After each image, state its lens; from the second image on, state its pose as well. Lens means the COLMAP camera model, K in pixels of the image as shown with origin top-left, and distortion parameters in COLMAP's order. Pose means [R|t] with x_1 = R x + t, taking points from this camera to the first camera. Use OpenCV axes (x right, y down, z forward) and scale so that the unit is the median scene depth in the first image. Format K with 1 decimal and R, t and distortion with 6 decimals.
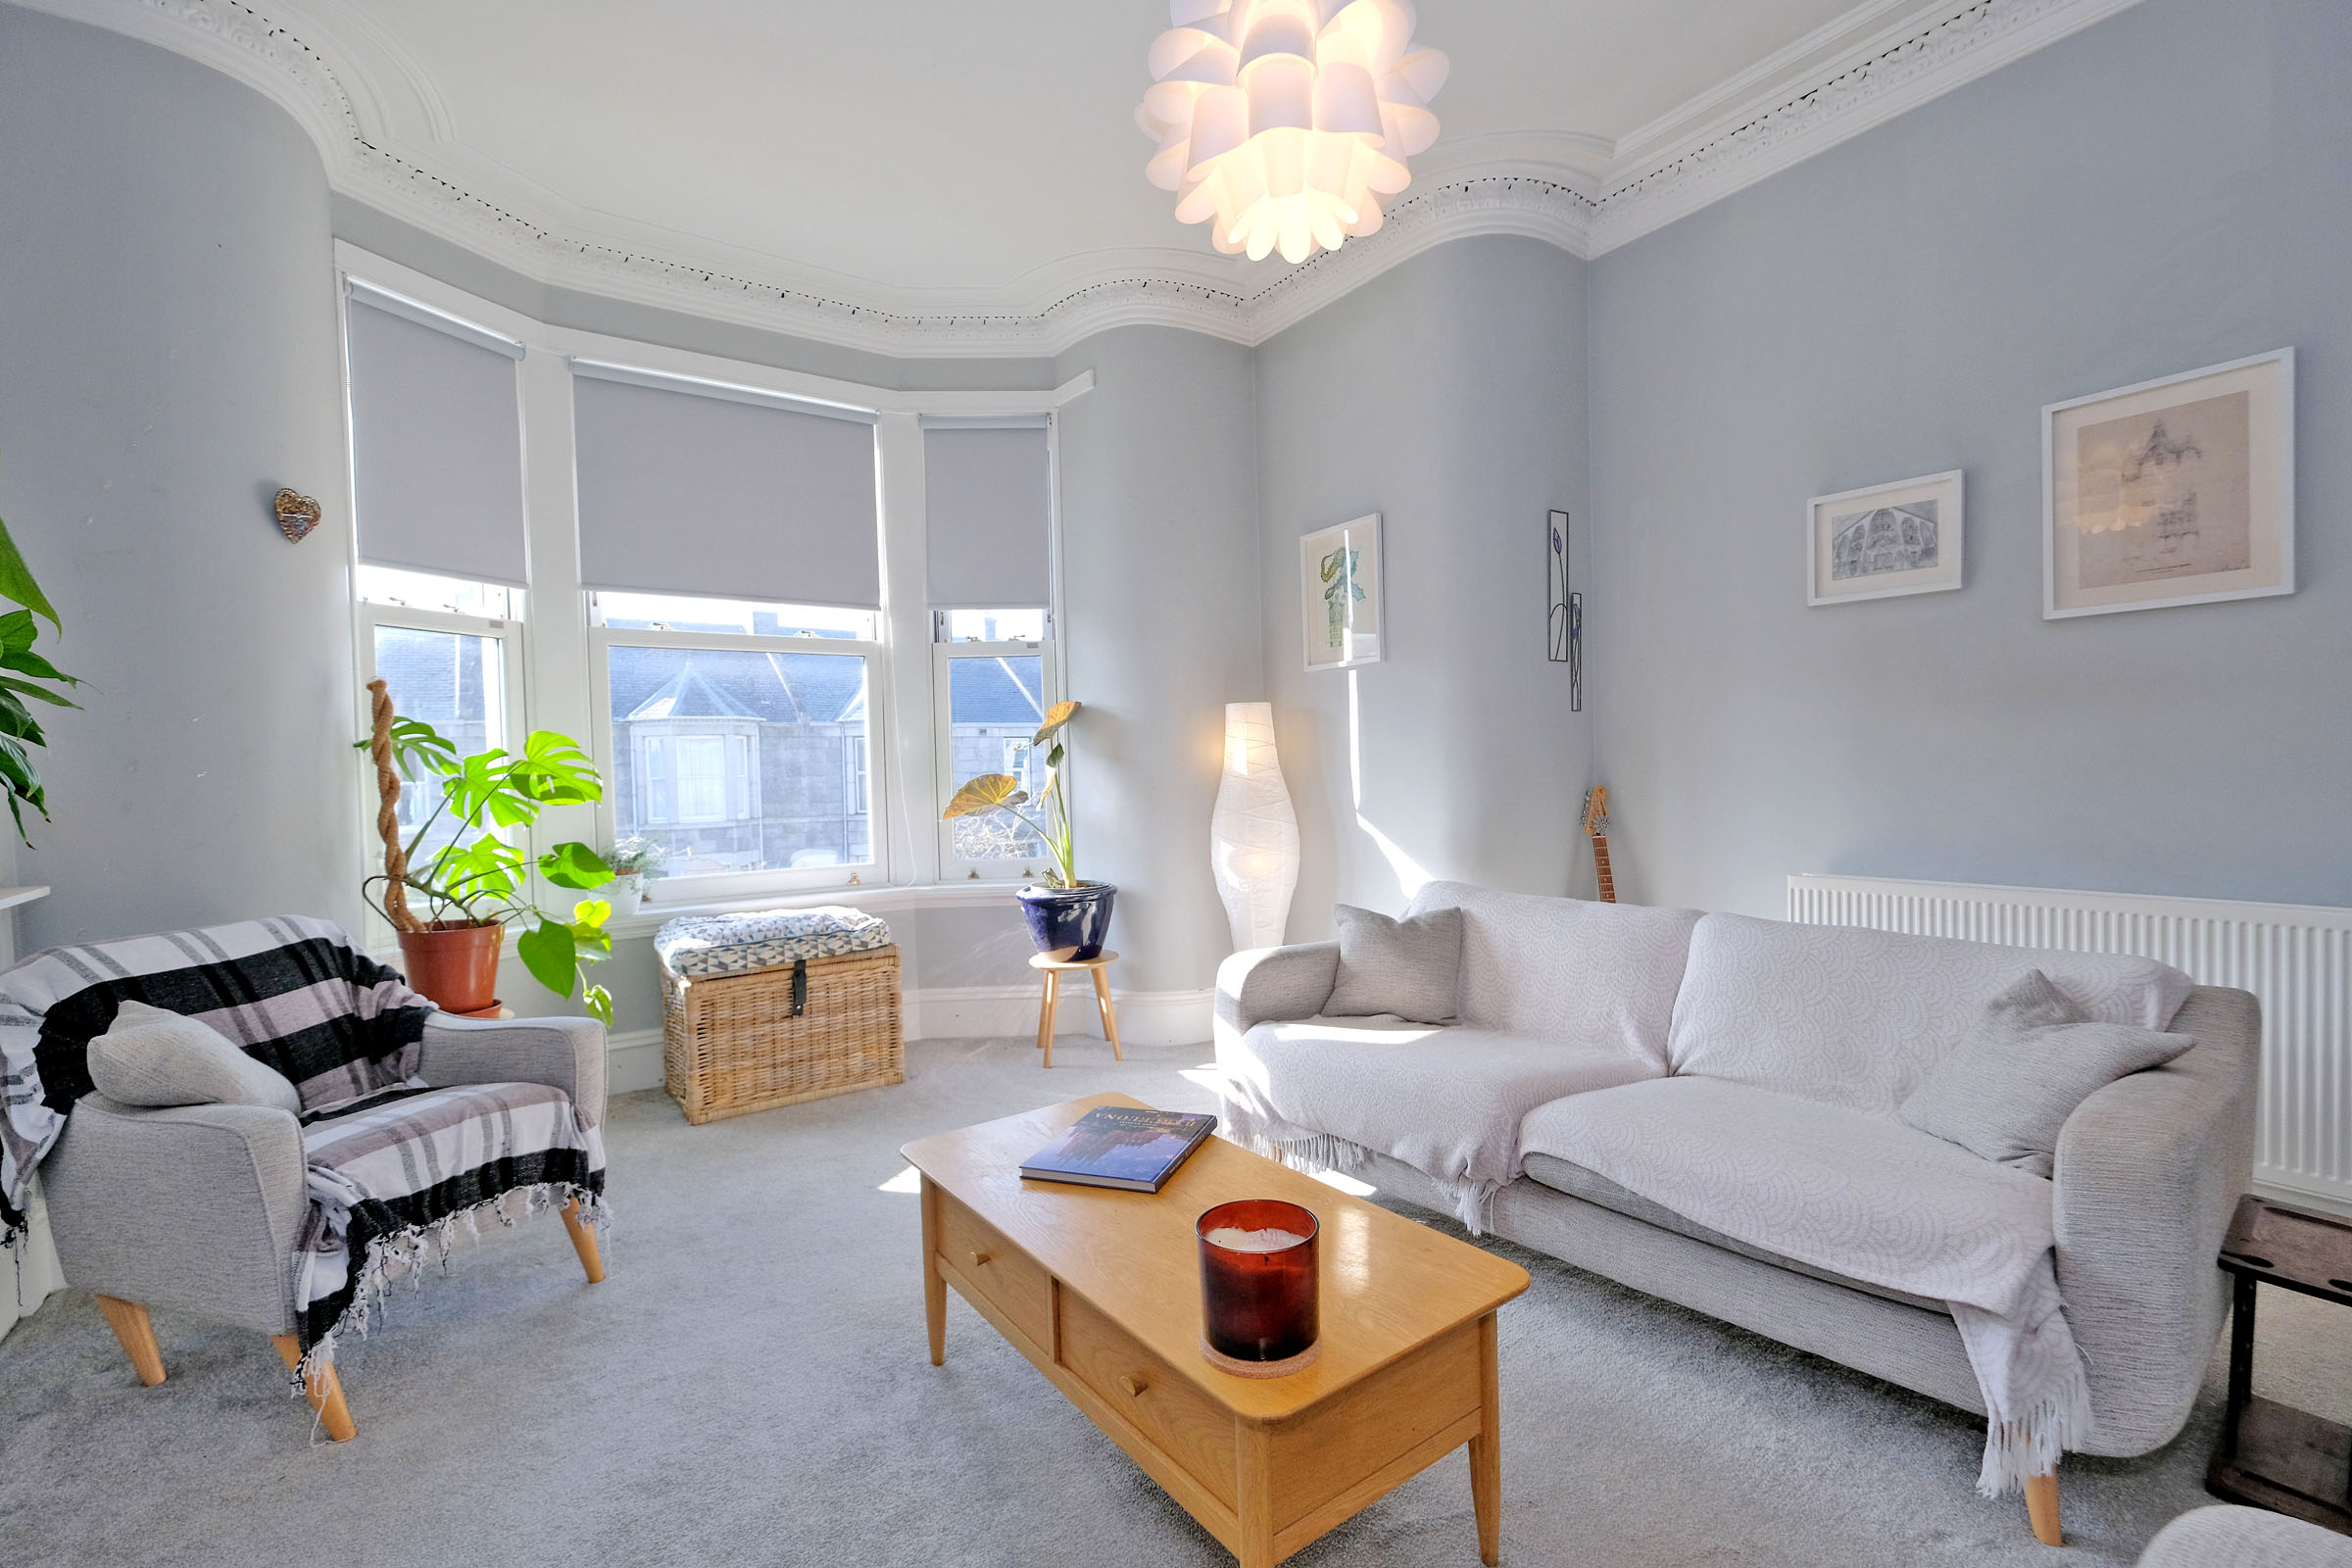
lens RADIAL K [[1038.3, 0, 1176.8], [0, 1038.3, 795.6], [0, 0, 1]] dist [-0.001407, -0.000215]
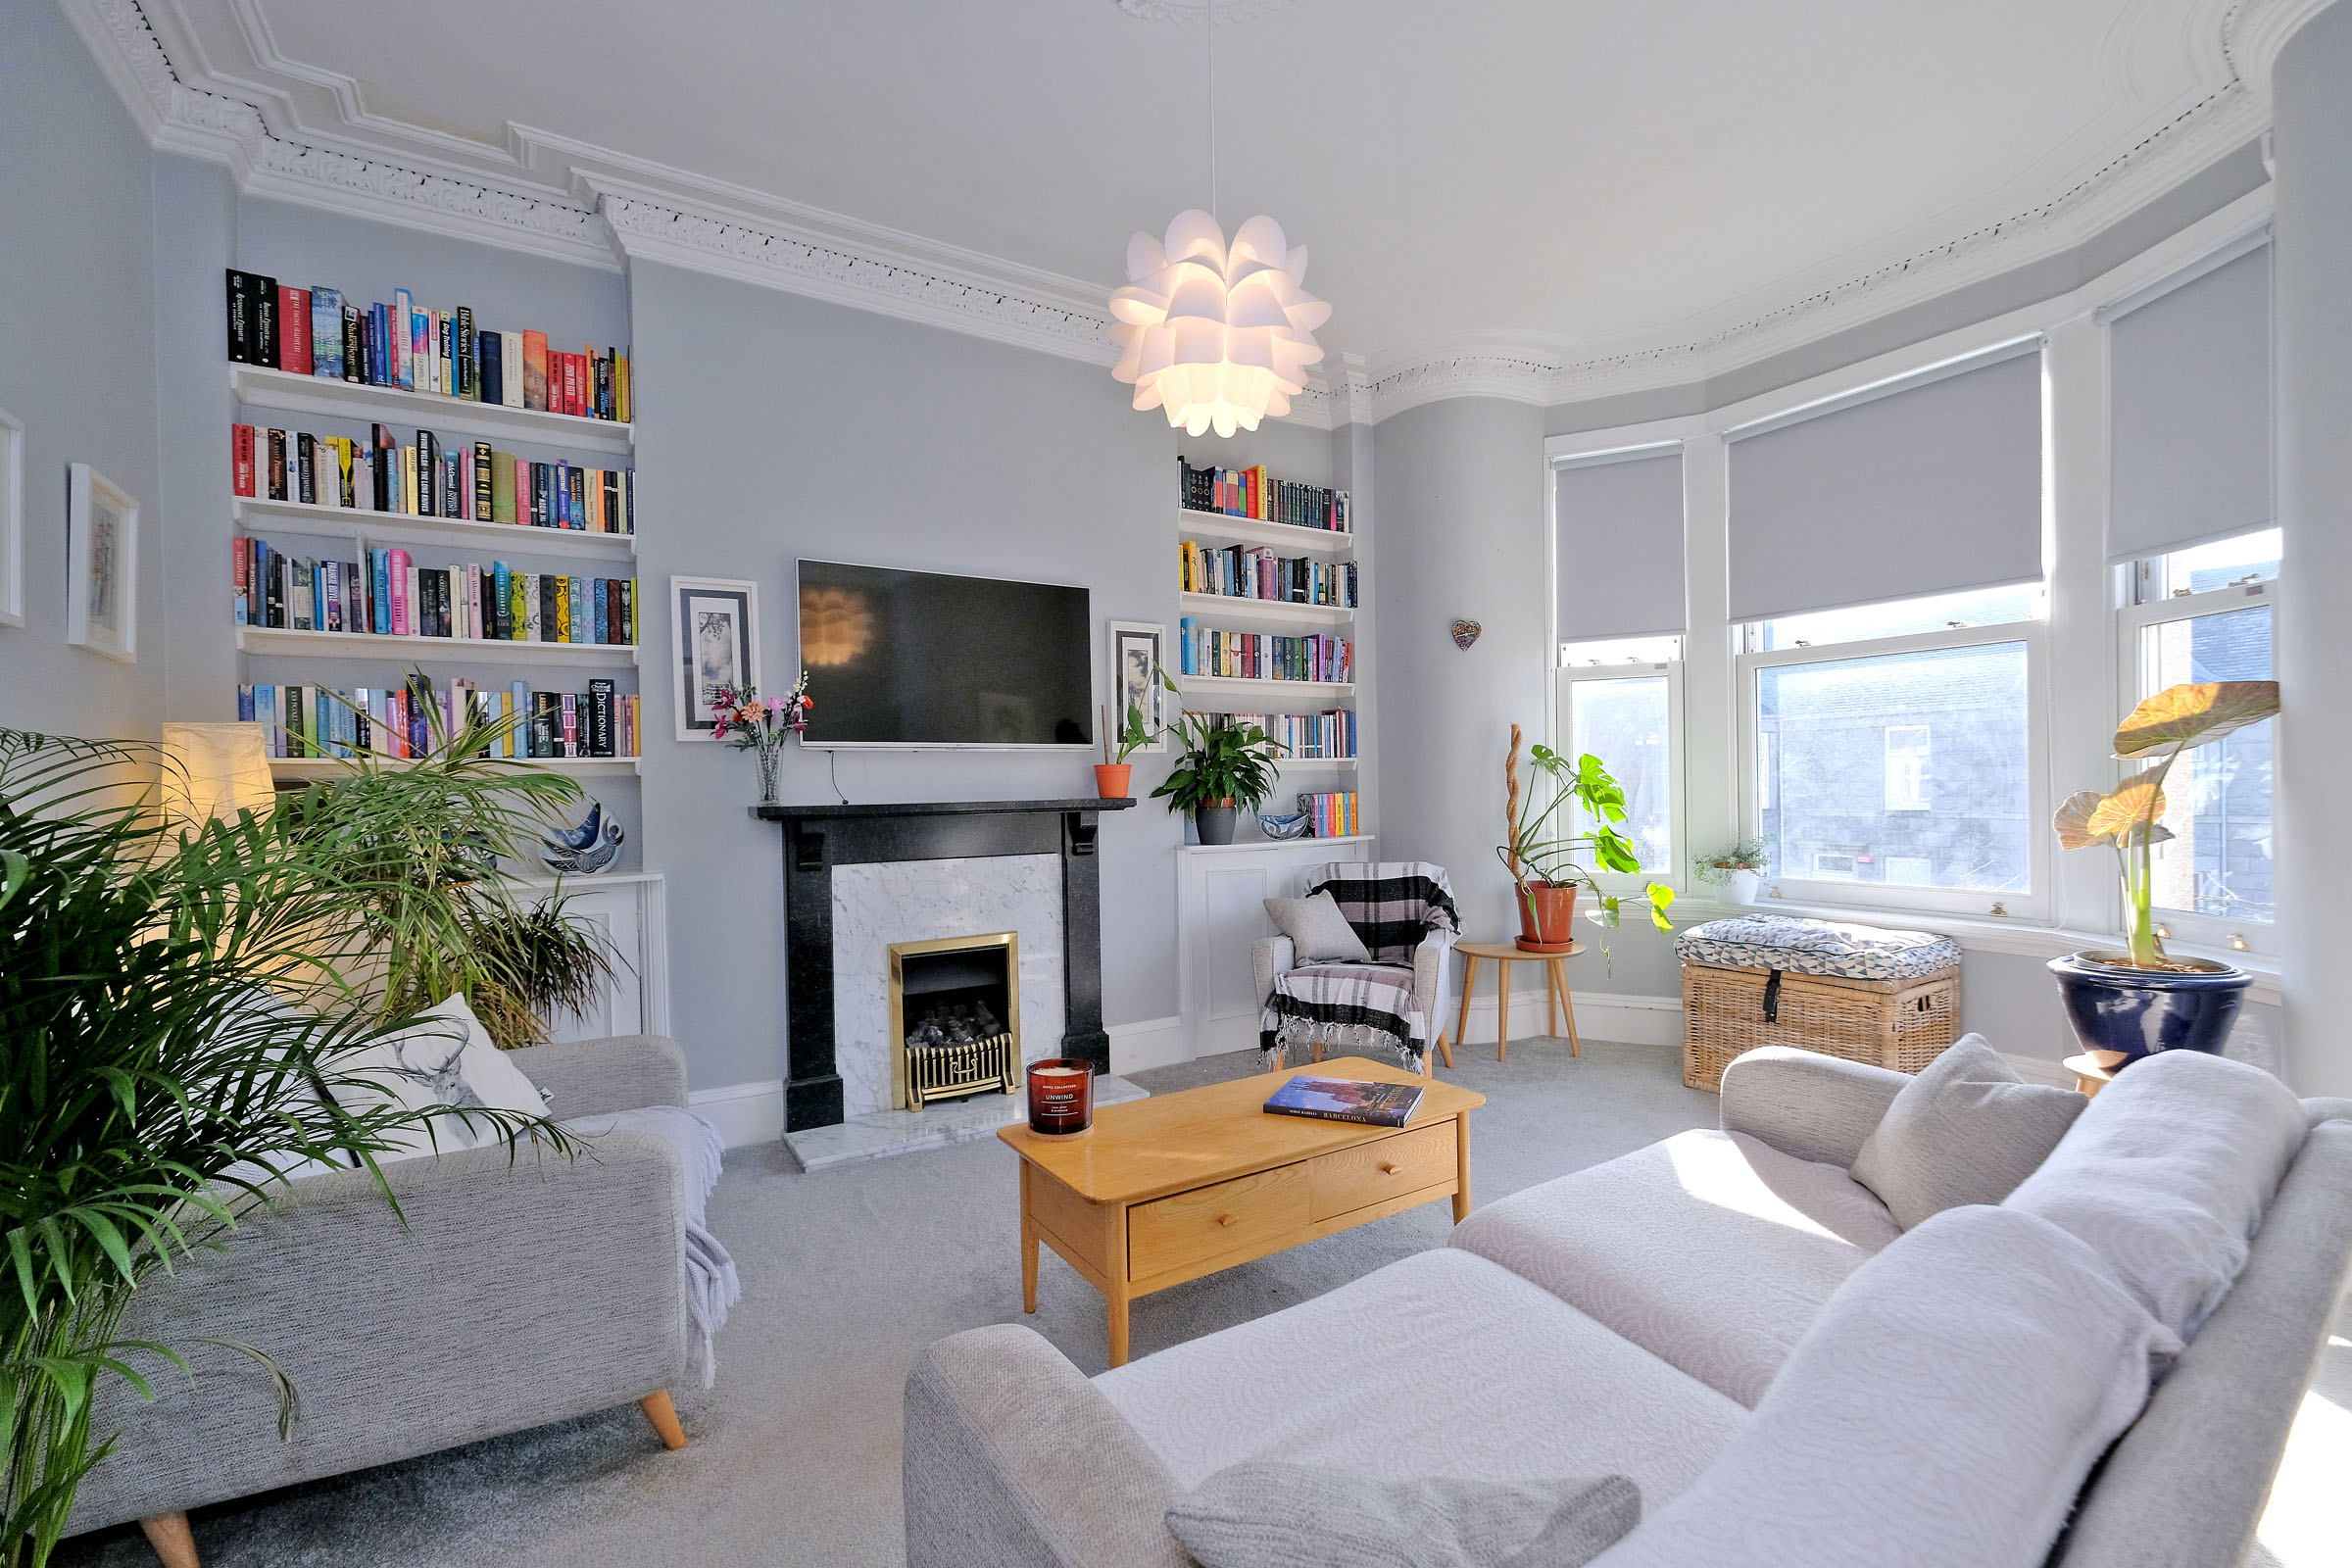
lens RADIAL K [[1006.0, 0, 1181.3], [0, 1006.0, 787.8], [0, 0, 1]] dist [-0.000344, 0.000159]
pose [[-0.060011, 0.034075, -0.997616, 0.723303], [-0.005123, 0.999394, 0.034444, -0.057090], [0.998185, 0.007178, -0.059800, 0.523238]]
